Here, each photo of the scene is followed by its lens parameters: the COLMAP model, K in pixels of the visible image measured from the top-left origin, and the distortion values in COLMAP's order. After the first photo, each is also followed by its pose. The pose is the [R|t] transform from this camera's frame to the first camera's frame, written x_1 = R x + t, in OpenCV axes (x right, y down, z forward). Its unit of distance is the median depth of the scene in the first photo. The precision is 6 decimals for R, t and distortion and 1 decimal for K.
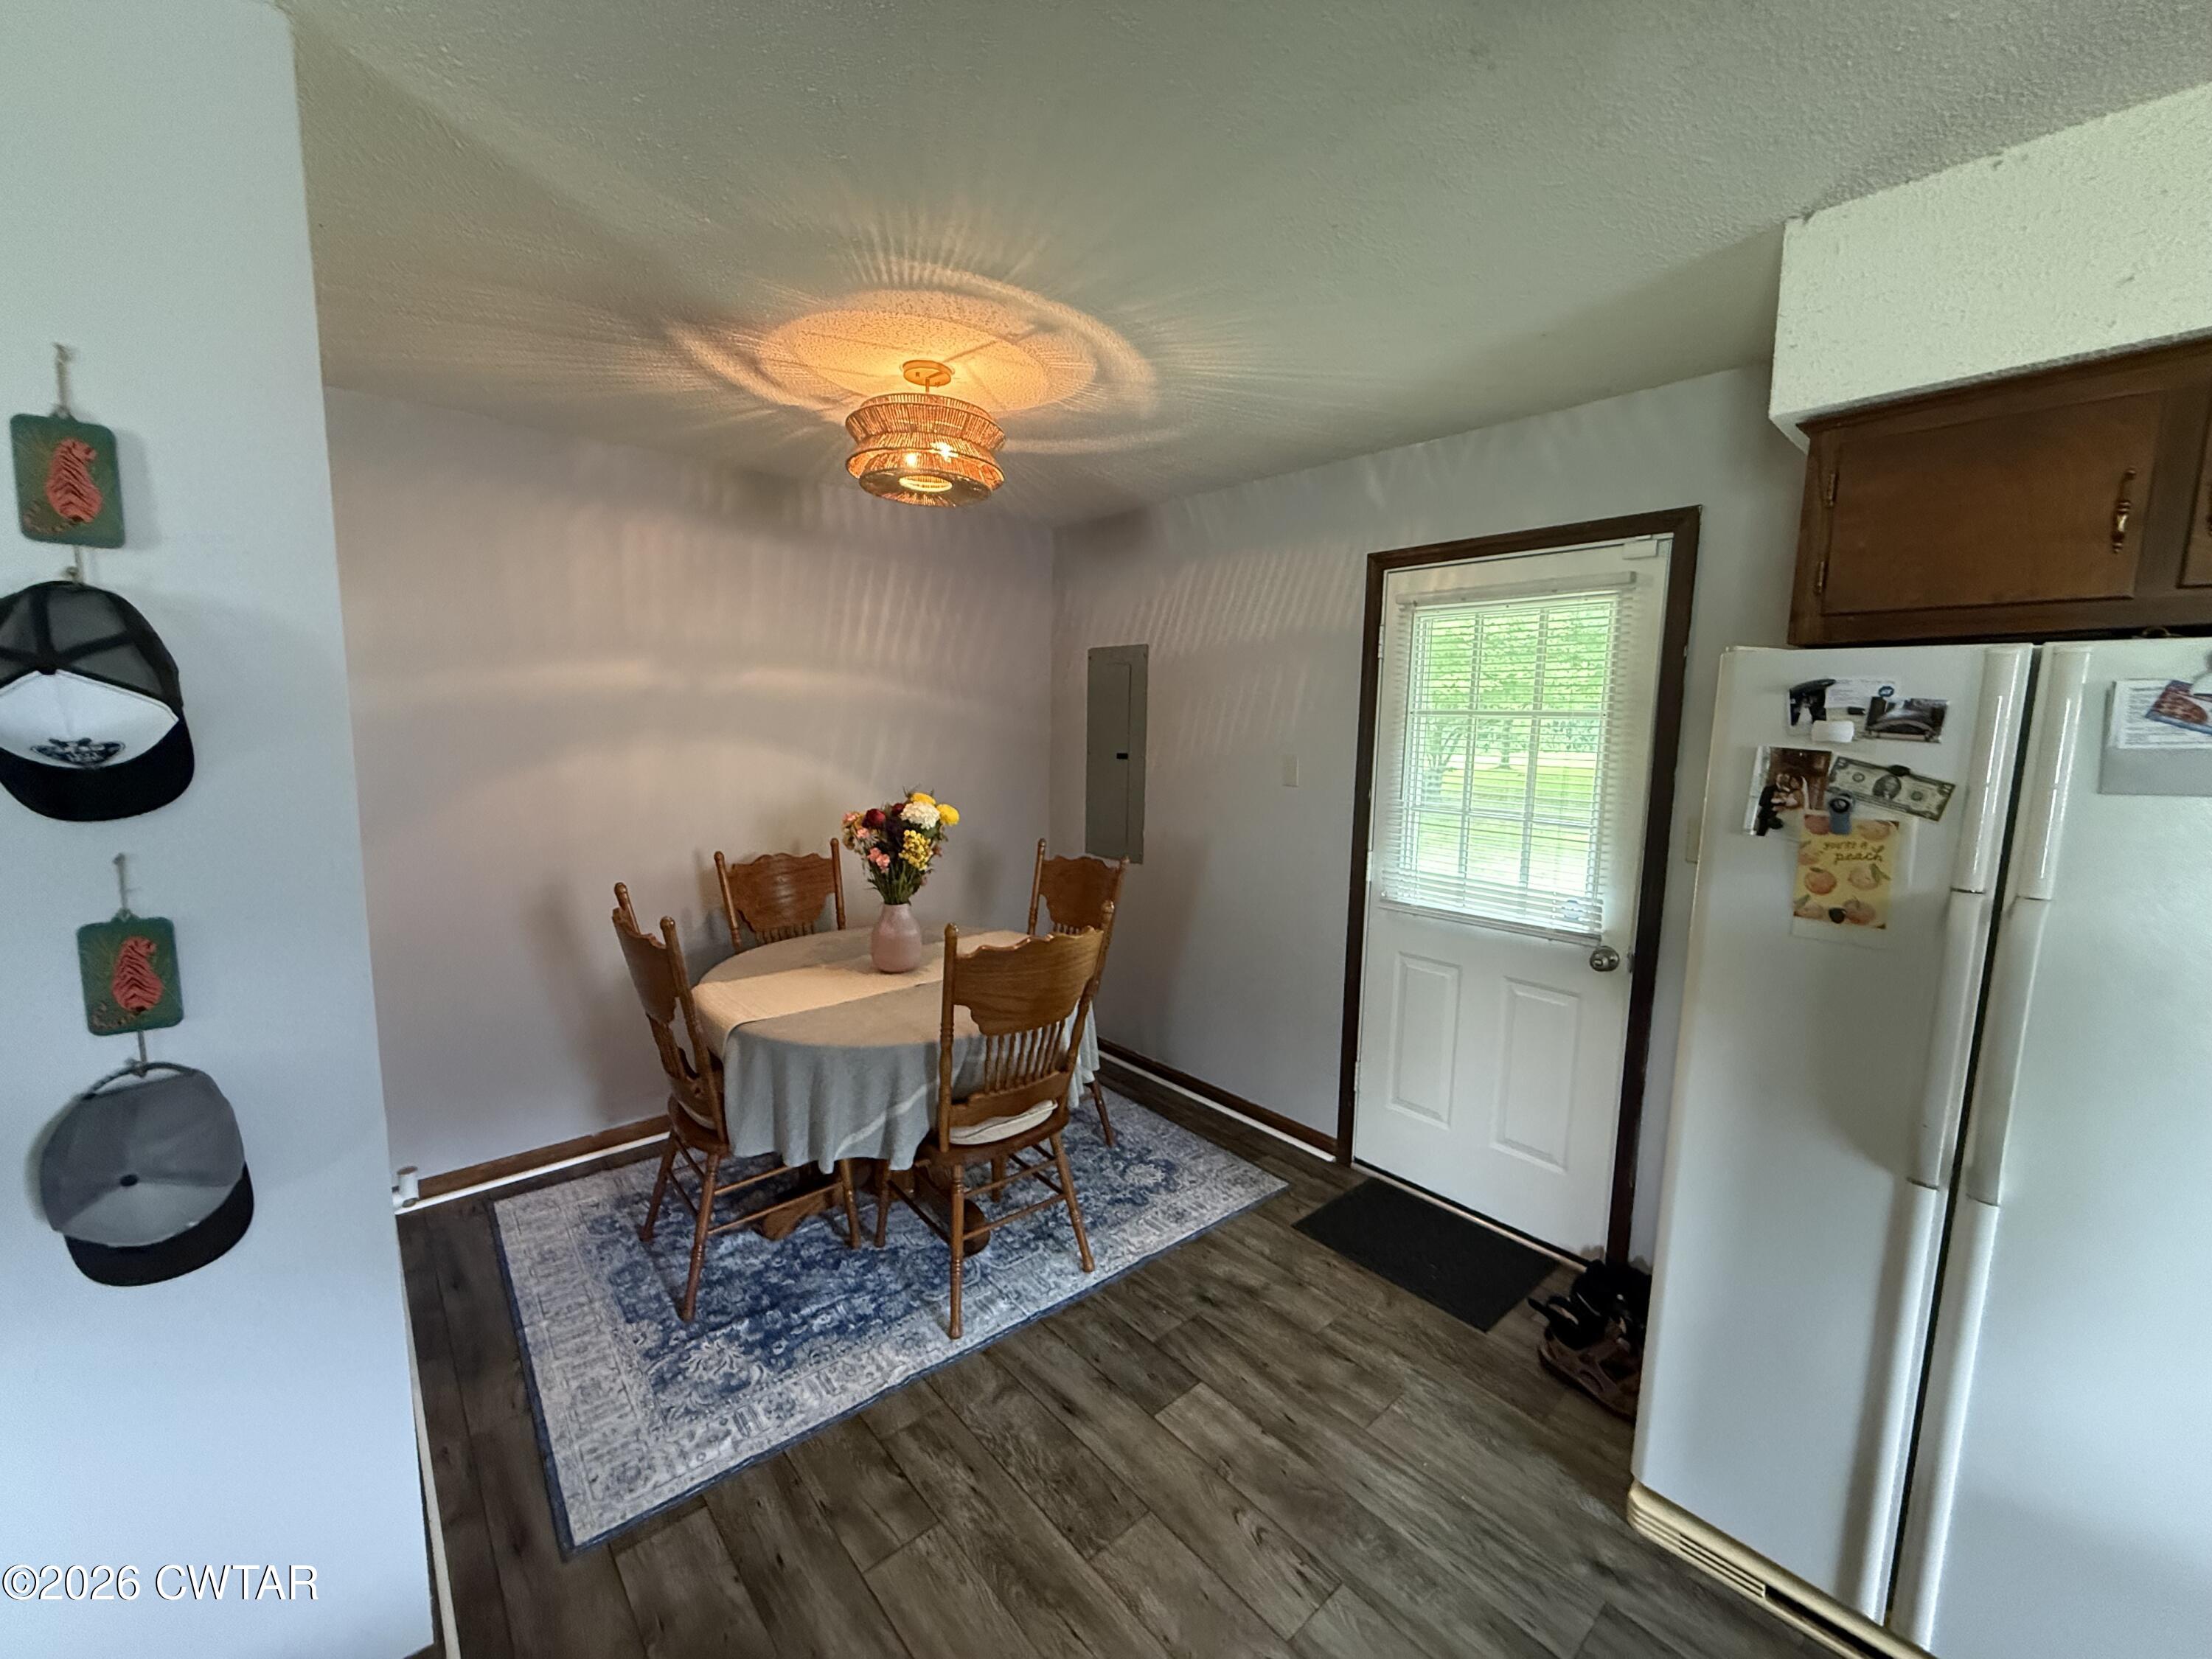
lens RADIAL K [[880.0, 0, 1037.6], [0, 880.0, 823.6], [0, 0, 1]] dist [0.024002, 0.000305]
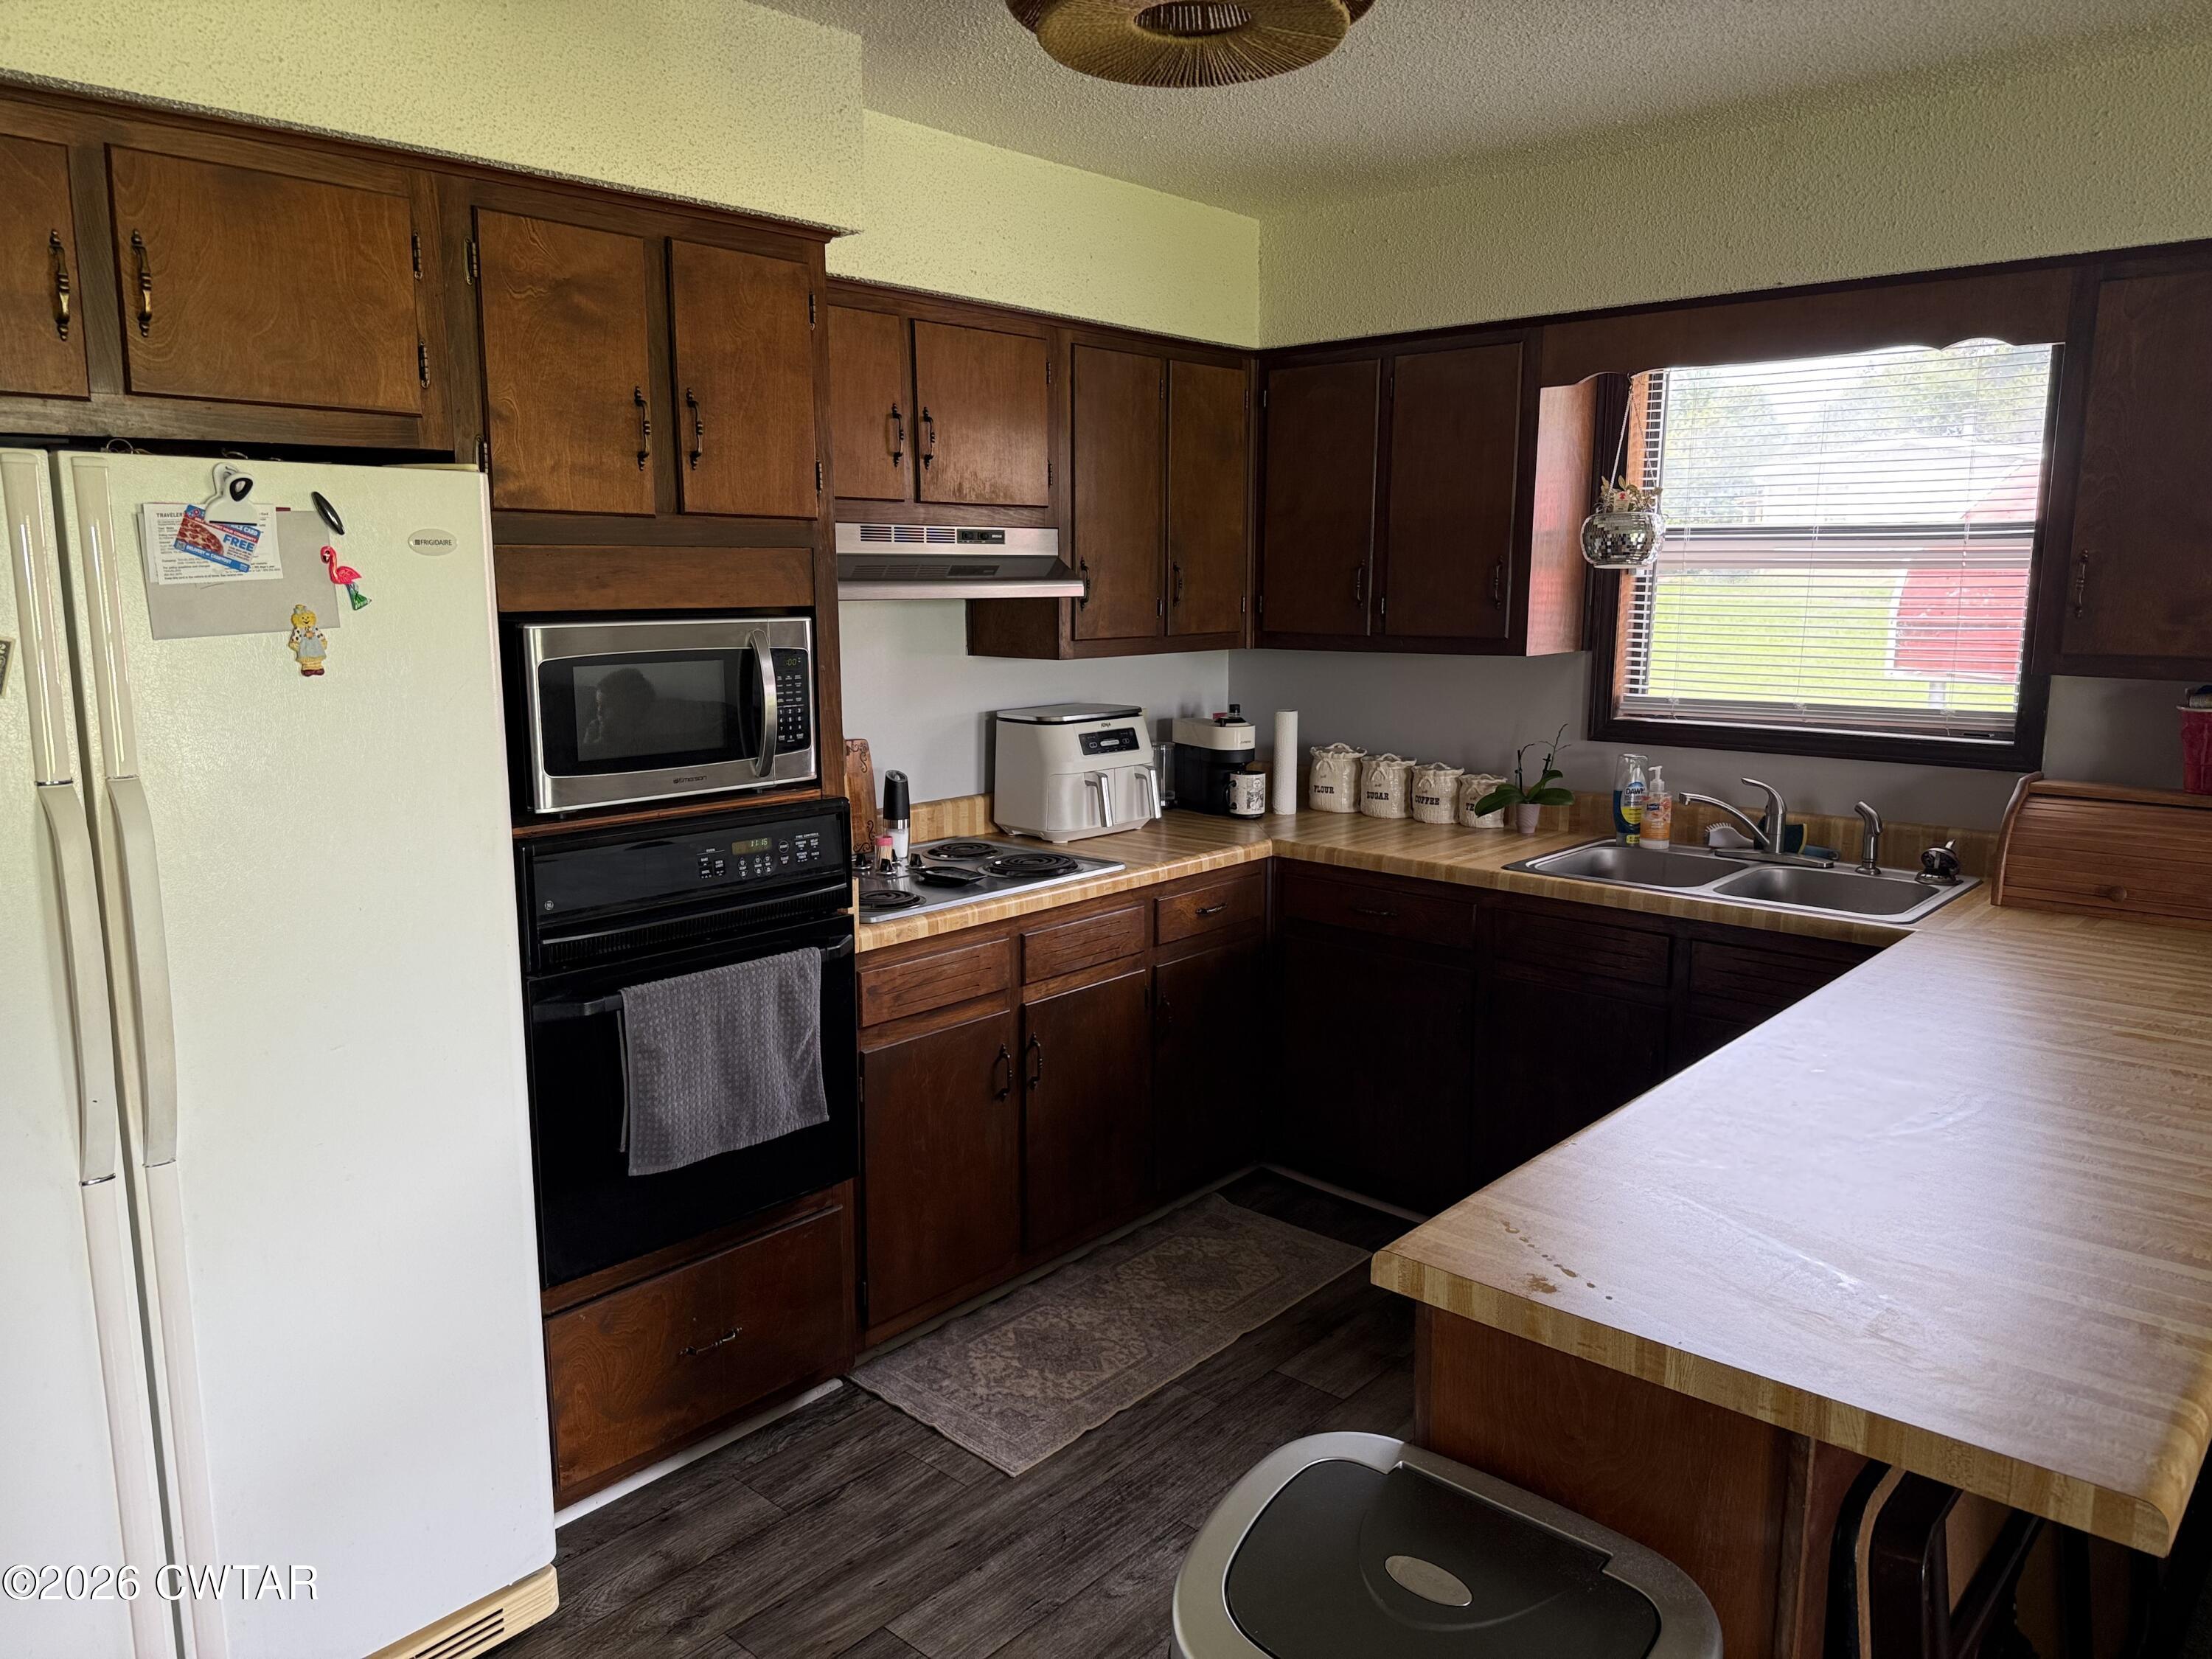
lens RADIAL K [[1555.7, 0, 1102.1], [0, 1555.7, 821.8], [0, 0, 1]] dist [-0.040183, -0.007330]
pose [[-0.170326, -0.192366, 0.966429, -0.786770], [0.113530, 0.970398, 0.213165, -0.164438], [-0.978826, 0.146026, -0.143445, 0.880178]]
